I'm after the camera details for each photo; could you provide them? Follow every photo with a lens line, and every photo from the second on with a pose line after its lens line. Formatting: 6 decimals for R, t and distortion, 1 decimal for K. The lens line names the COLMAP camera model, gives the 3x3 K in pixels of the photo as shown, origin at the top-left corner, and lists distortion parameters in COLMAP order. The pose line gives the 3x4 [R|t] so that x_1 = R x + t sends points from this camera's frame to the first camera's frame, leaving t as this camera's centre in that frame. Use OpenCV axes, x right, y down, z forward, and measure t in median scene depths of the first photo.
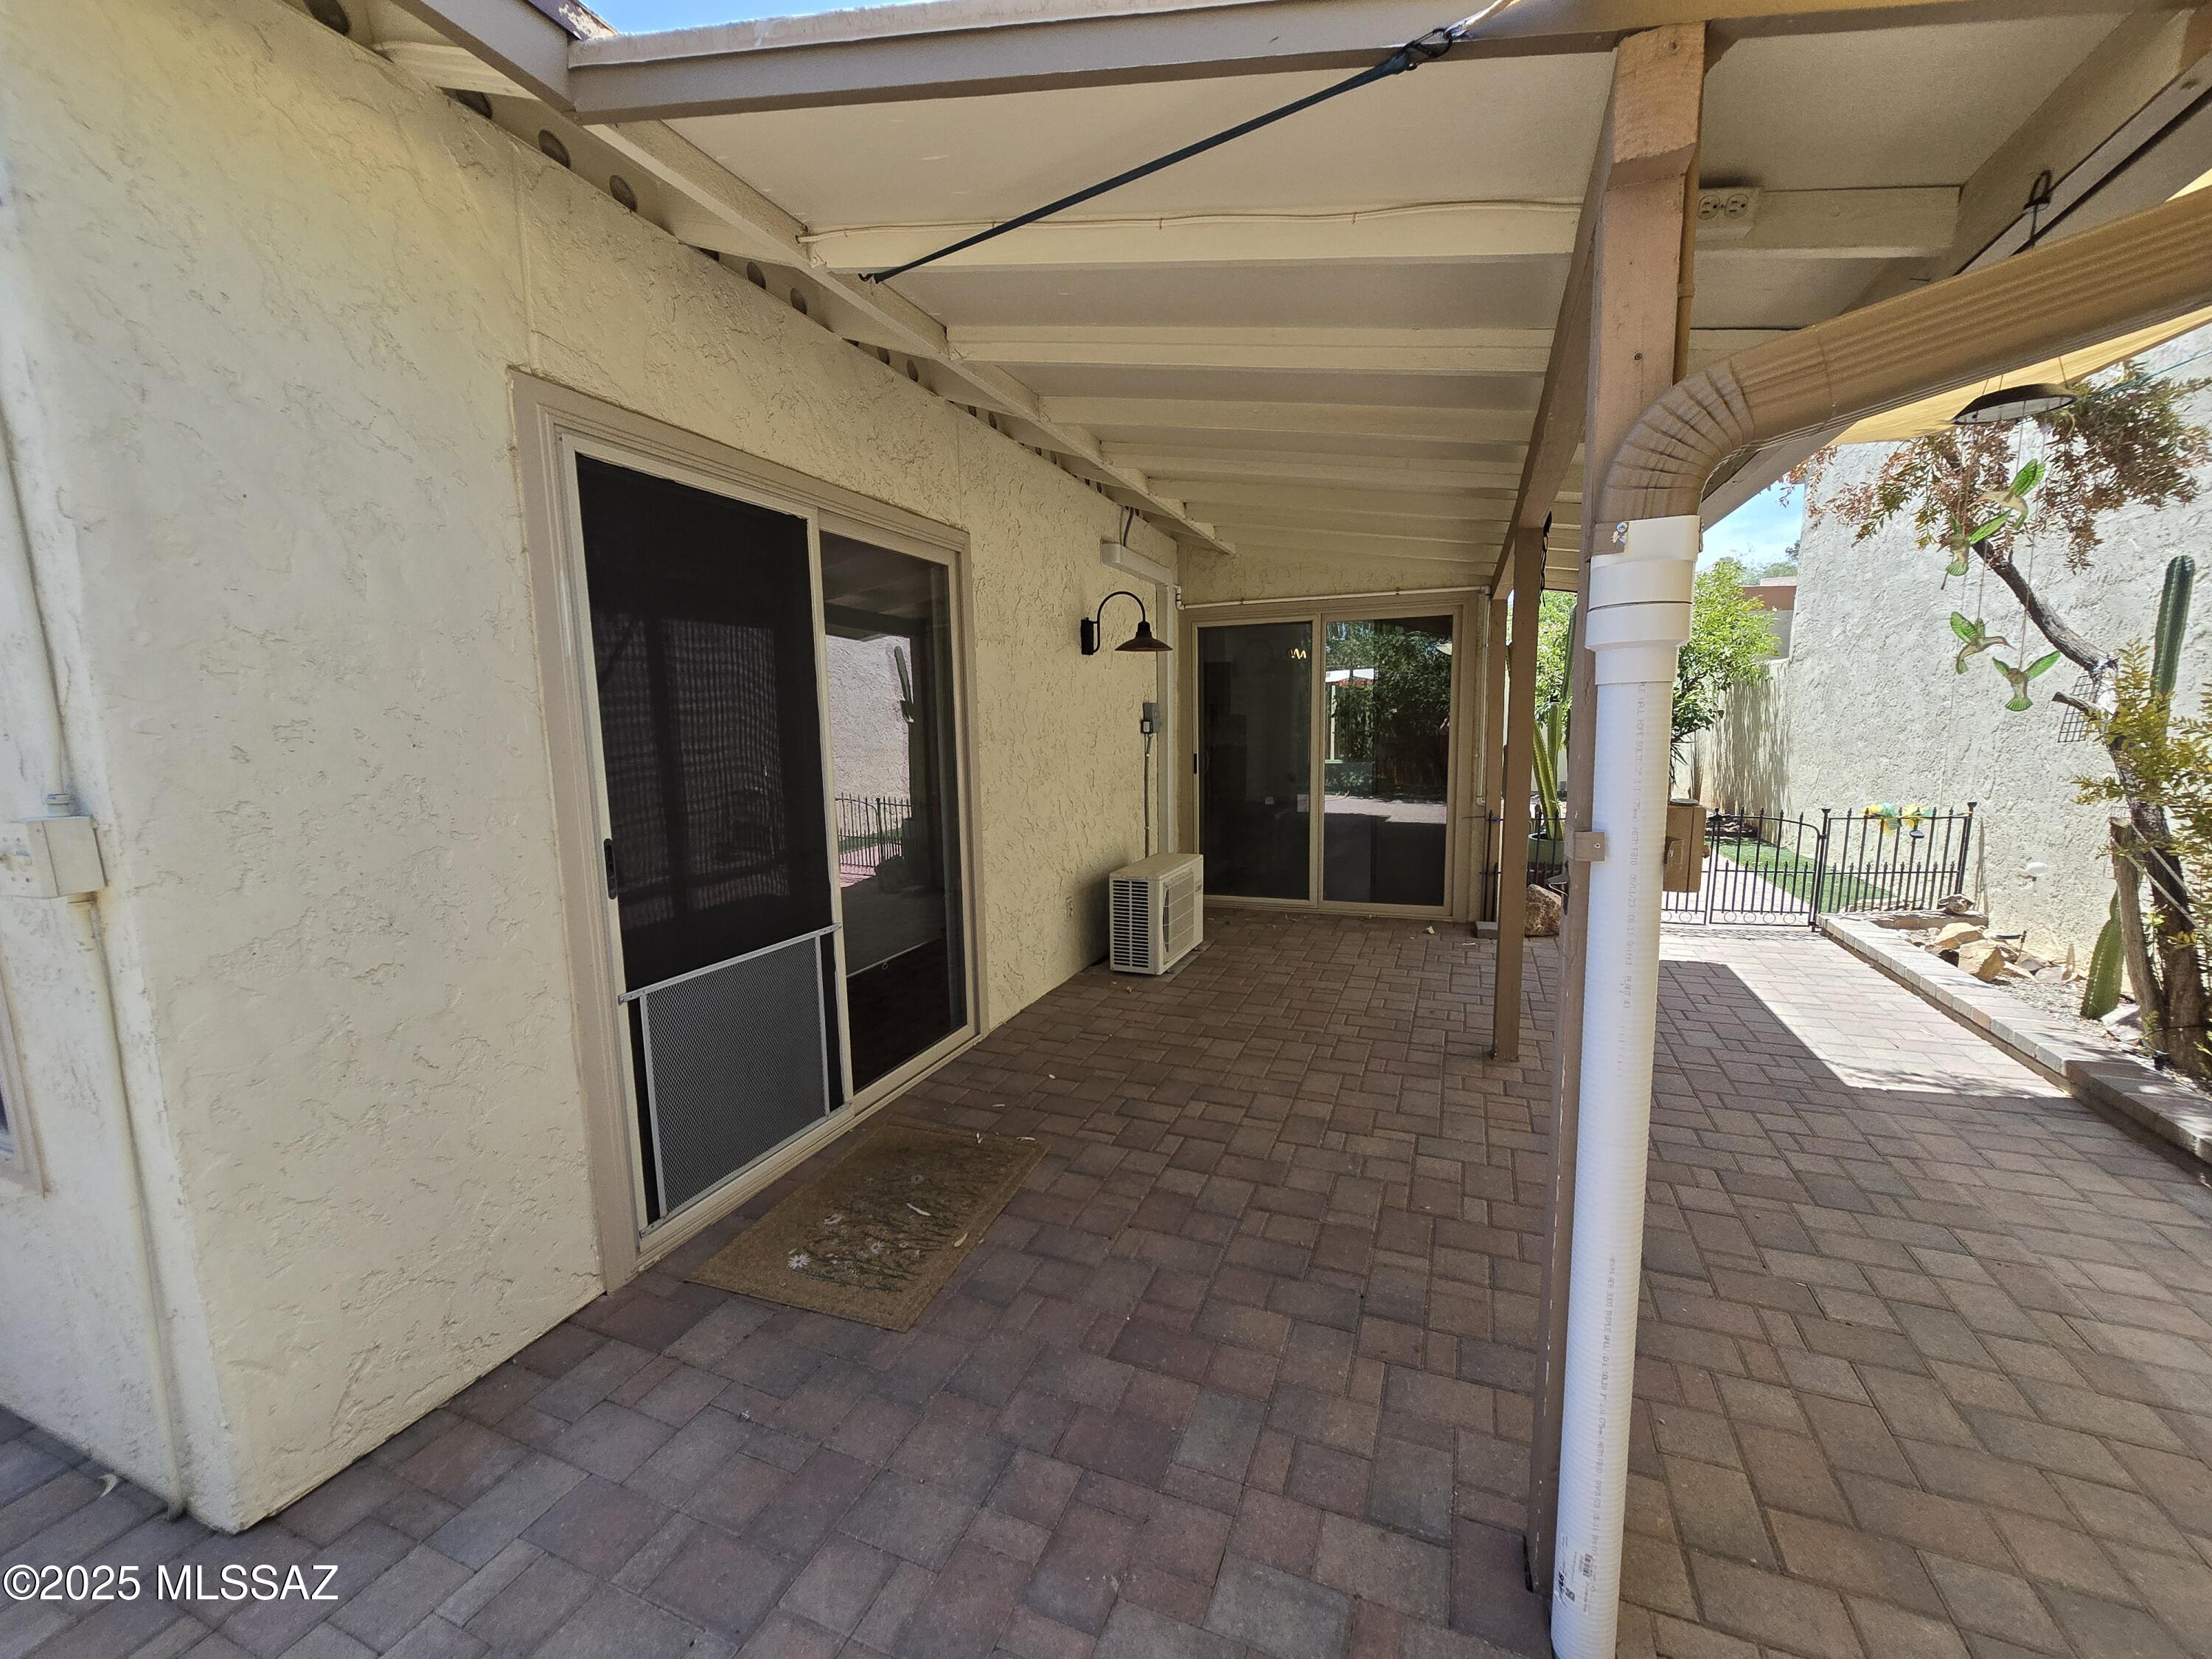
lens RADIAL K [[904.8, 0, 1101.4], [0, 904.8, 839.9], [0, 0, 1]] dist [-0.013146, 0.004768]
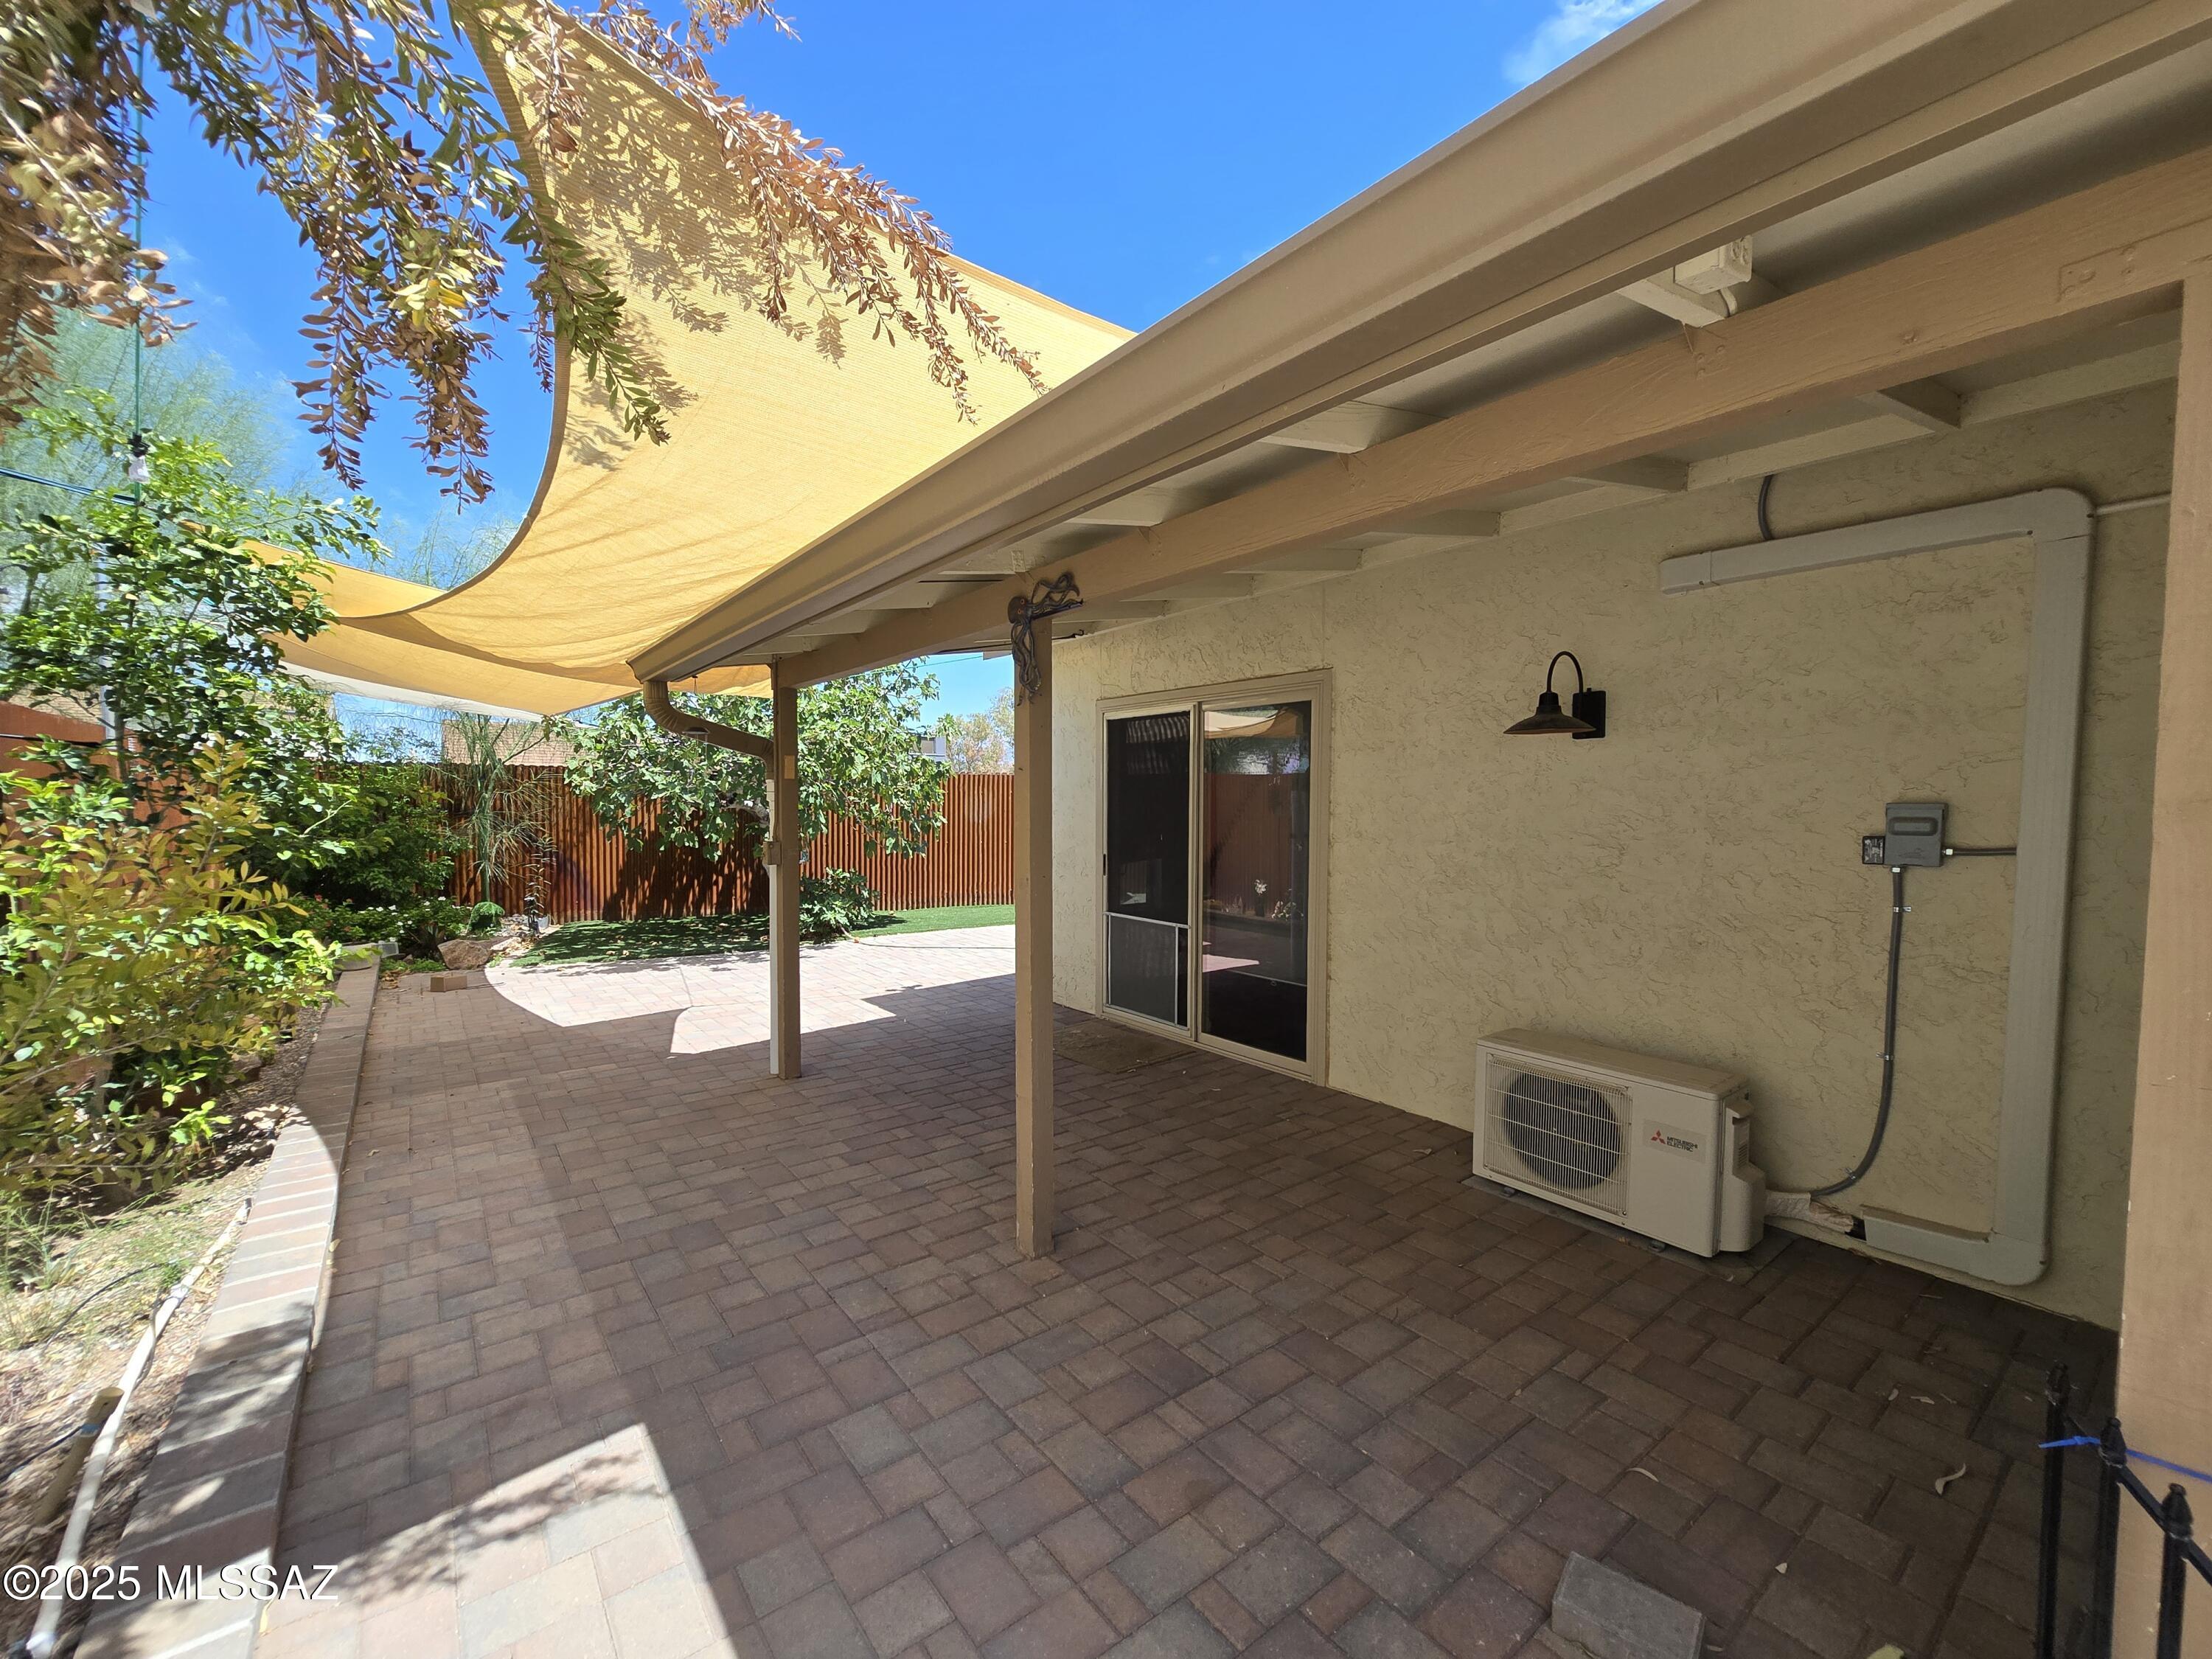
lens RADIAL K [[905.3, 0, 1095.9], [0, 905.3, 835.4], [0, 0, 1]] dist [-0.004961, -0.000423]
pose [[-0.512890, 0.048397, -0.857089, 1.229484], [-0.109047, 0.986649, 0.120967, -0.259859], [0.851500, 0.155506, -0.500765, 1.563880]]
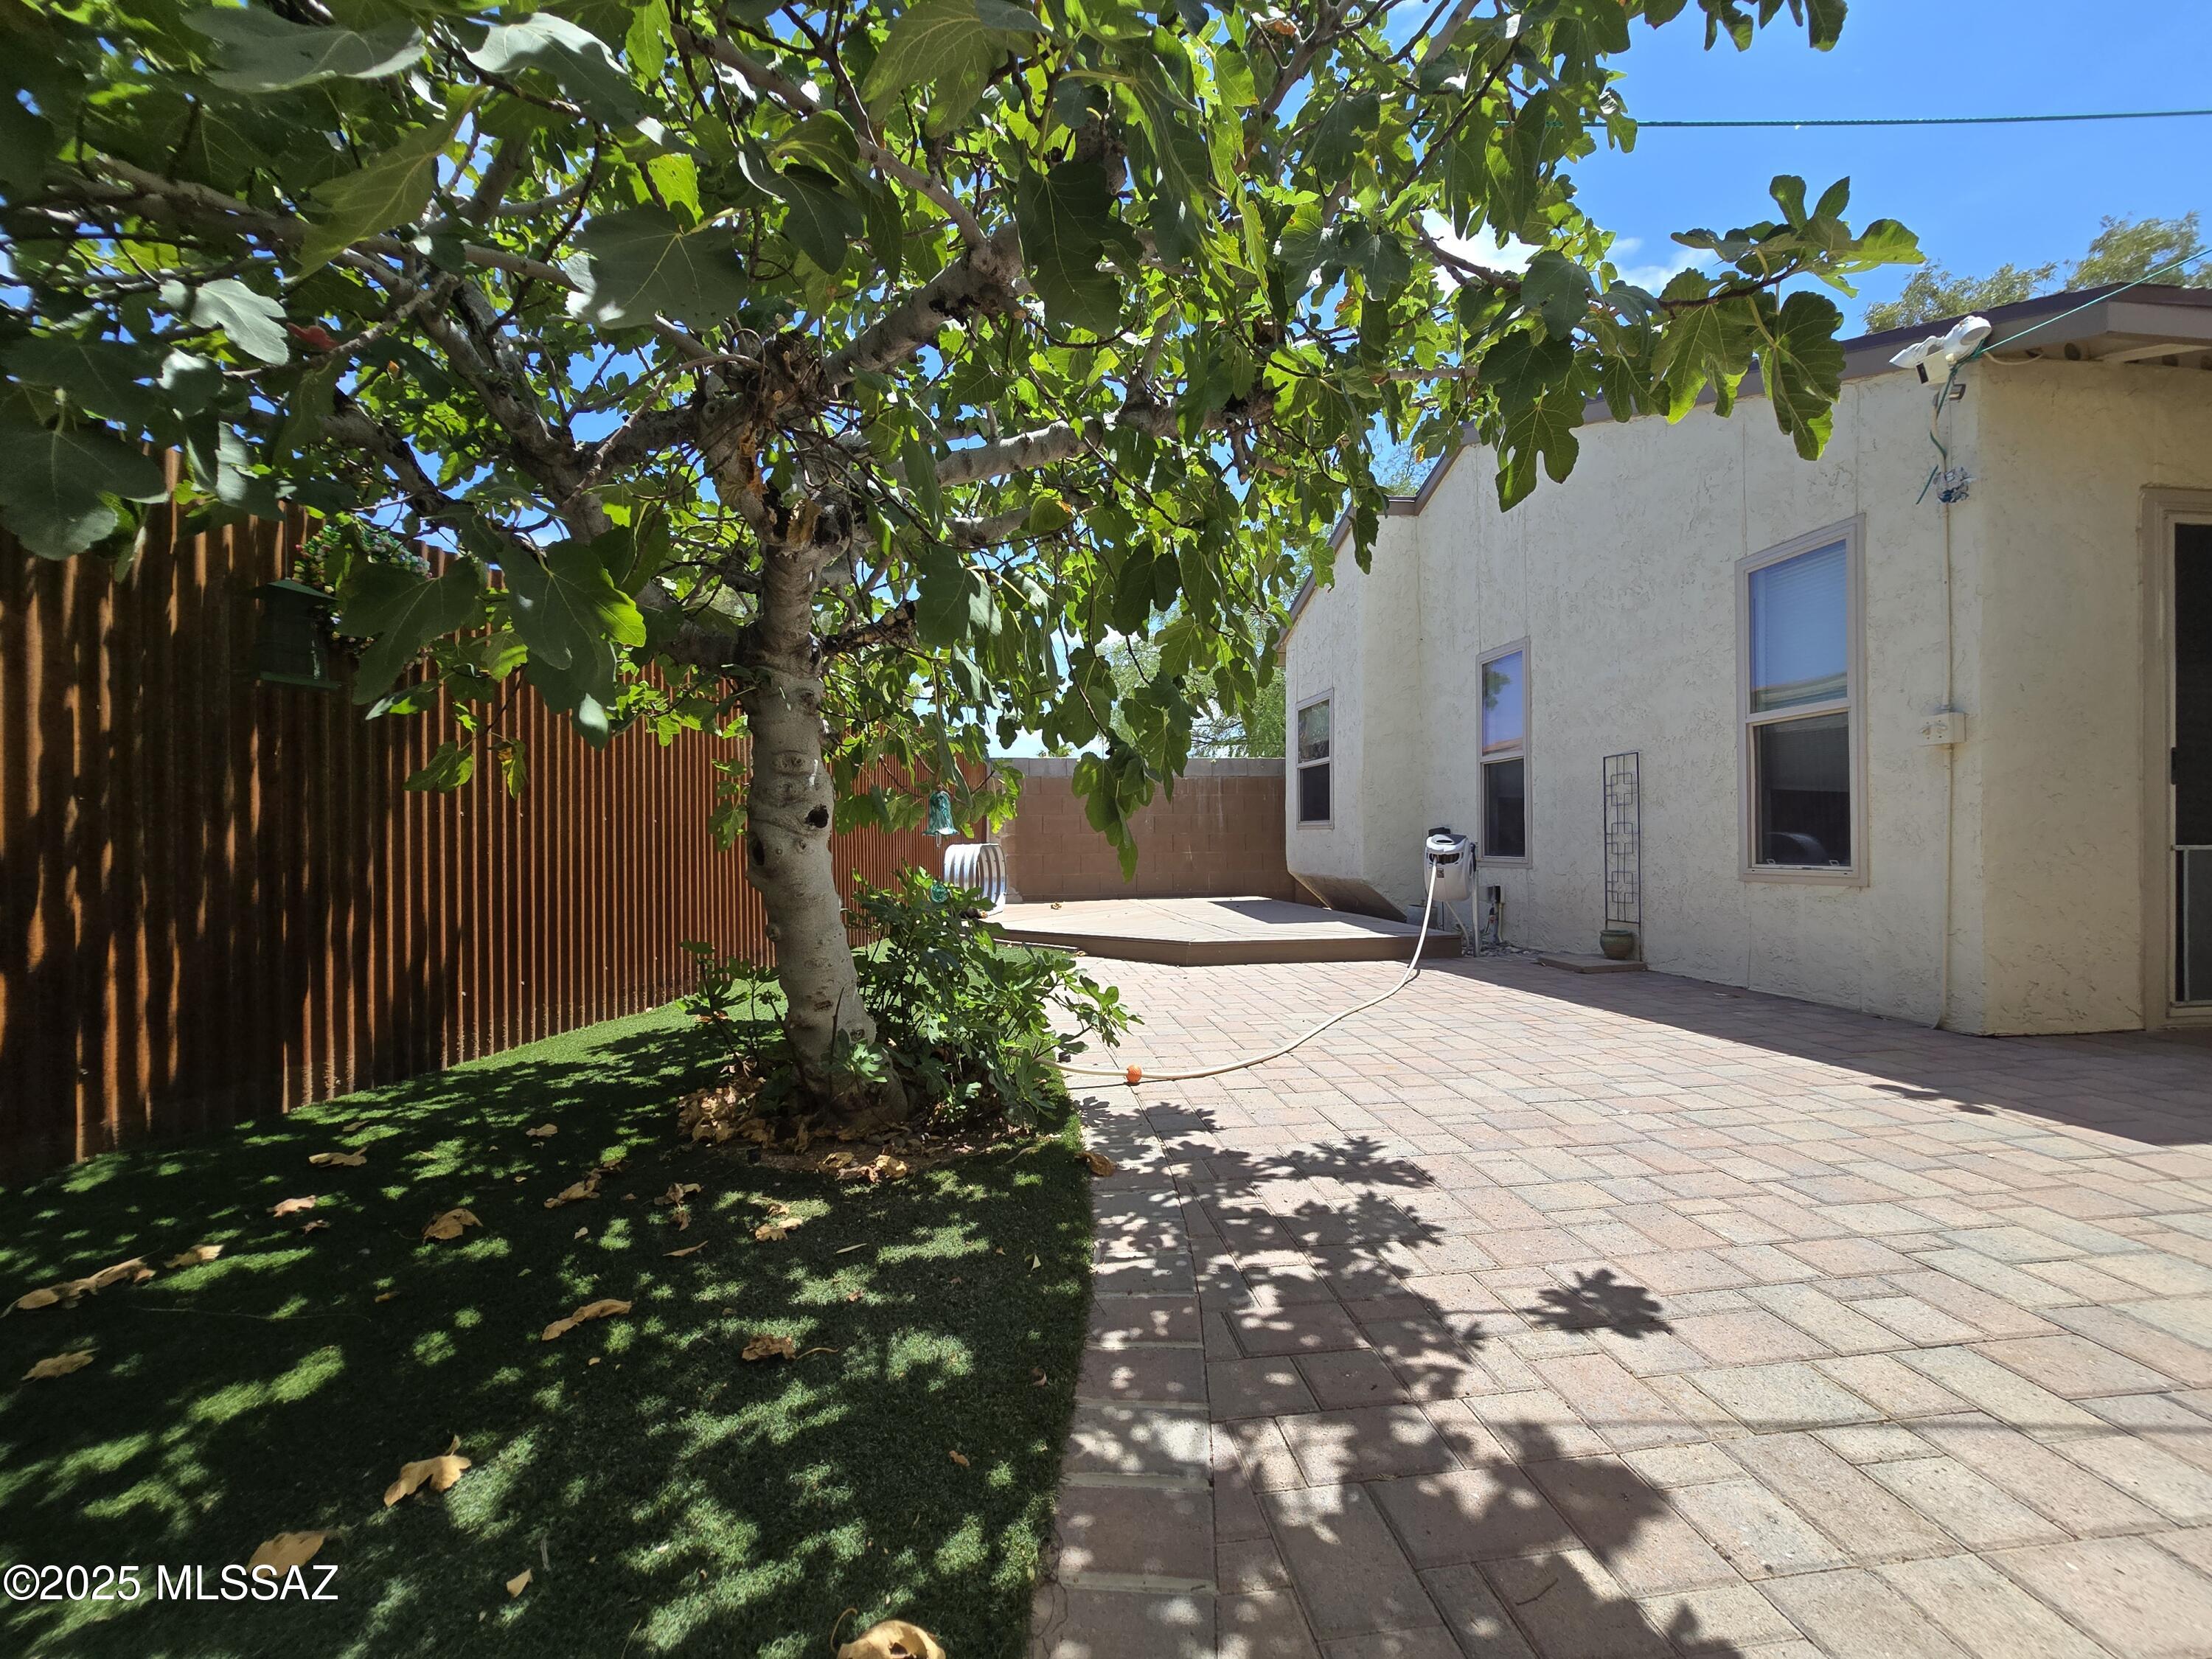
lens RADIAL K [[908.7, 0, 1095.7], [0, 908.7, 844.0], [0, 0, 1]] dist [-0.000600, 0.000089]
pose [[0.489824, 0.016319, -0.871669, -0.043065], [-0.117283, 0.991970, -0.047334, 0.339410], [0.863897, 0.125417, 0.487804, -1.047115]]
